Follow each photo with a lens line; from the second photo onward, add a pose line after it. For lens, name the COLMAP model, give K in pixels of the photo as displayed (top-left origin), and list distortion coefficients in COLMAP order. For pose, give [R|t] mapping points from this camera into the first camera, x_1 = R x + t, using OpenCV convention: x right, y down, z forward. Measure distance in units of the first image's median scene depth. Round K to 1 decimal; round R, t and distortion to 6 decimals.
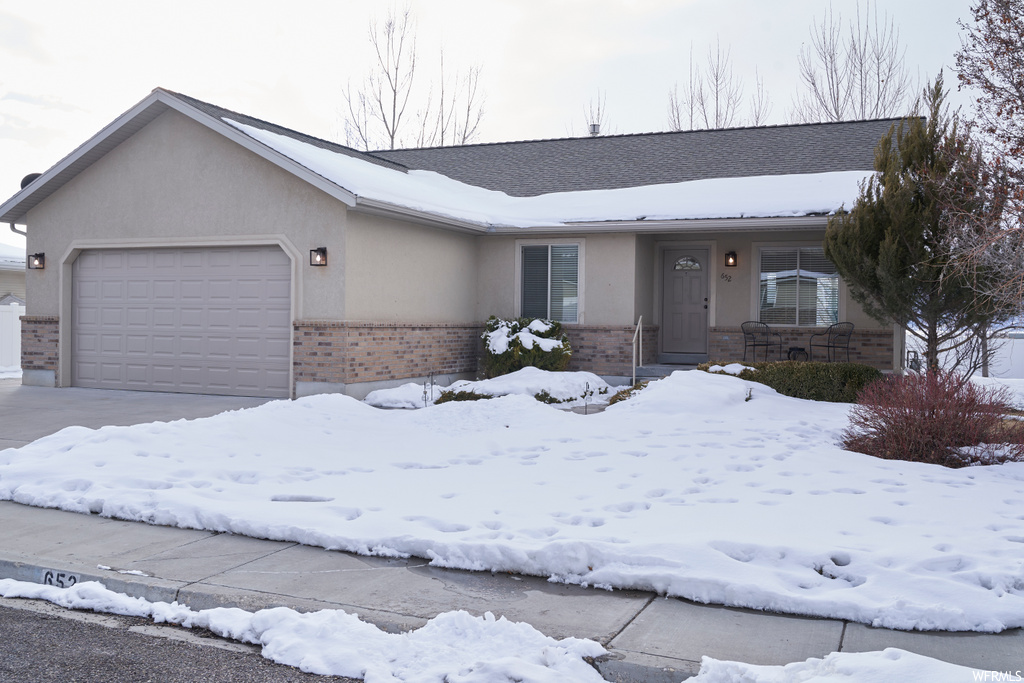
lens RADIAL K [[963.4, 0, 512.0], [0, 963.4, 341.5], [0, 0, 1]] dist [-0.007091, -0.007002]
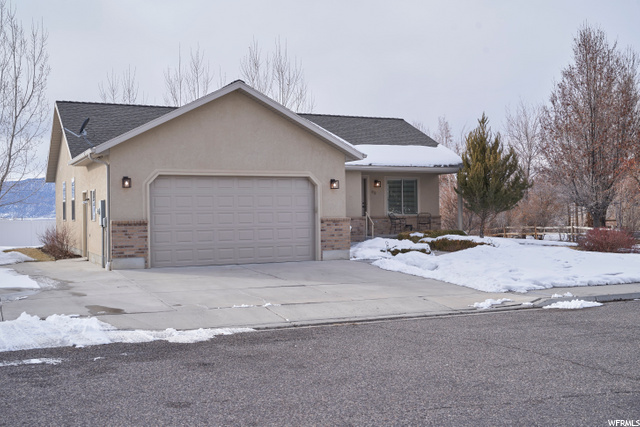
lens RADIAL K [[674.3, 0, 320.0], [0, 674.3, 213.5], [0, 0, 1]] dist [0.016711, 0.003907]
pose [[0.682038, -0.022746, 0.730963, -1.318655], [0.036195, 0.999341, -0.002676, -0.030252], [-0.730421, 0.028282, 0.682411, 0.125890]]
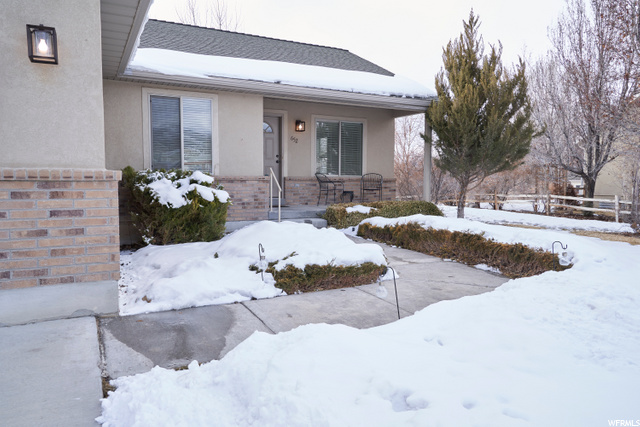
lens RADIAL K [[444.1, 0, 320.0], [0, 444.1, 213.5], [0, 0, 1]] dist [-0.001508, -0.000877]
pose [[0.654699, -0.069193, 0.752716, -0.317026], [0.019505, 0.997016, 0.074685, -0.014078], [-0.755638, -0.034214, 0.654096, 0.808885]]
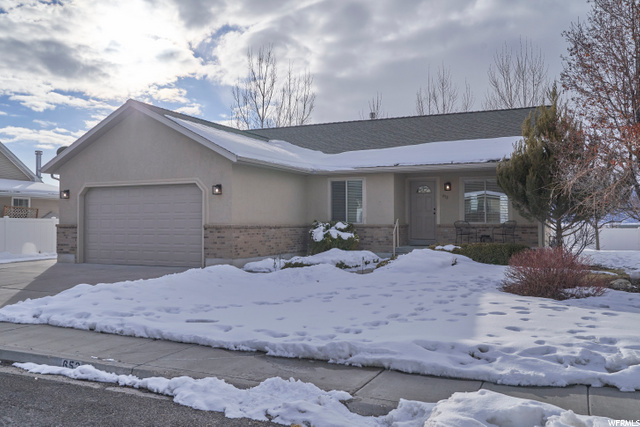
lens RADIAL K [[547.1, 0, 320.0], [0, 547.1, 213.5], [0, 0, 1]] dist [-0.043192, 0.098700]
pose [[0.999559, -0.016129, -0.024952, 0.020362], [0.015177, 0.999166, -0.037898, -0.000469], [0.025543, 0.037502, 0.998970, -0.028248]]
